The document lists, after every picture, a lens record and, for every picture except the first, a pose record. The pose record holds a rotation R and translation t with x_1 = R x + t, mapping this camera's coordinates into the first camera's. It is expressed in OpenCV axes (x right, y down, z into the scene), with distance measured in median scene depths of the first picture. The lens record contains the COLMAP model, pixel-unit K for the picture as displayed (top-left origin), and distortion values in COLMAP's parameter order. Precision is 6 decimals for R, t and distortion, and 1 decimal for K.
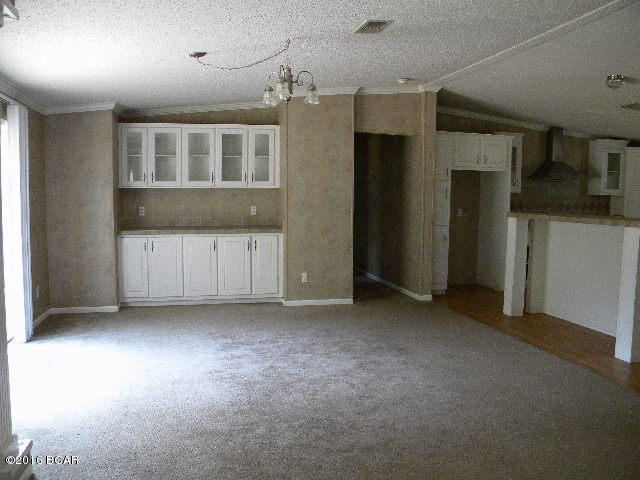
lens RADIAL K [[533.2, 0, 320.1], [0, 533.2, 238.9], [0, 0, 1]] dist [-0.051416, -0.001659]
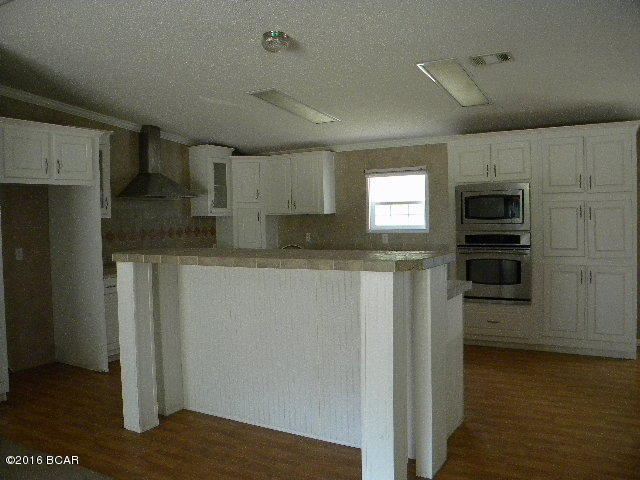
lens RADIAL K [[577.7, 0, 319.5], [0, 577.7, 233.9], [0, 0, 1]] dist [-0.074773, 0.037595]
pose [[0.719844, -0.060076, 0.691532, 0.057421], [0.098868, 0.994964, -0.016479, -0.026965], [-0.687059, 0.080233, 0.722158, 0.271623]]
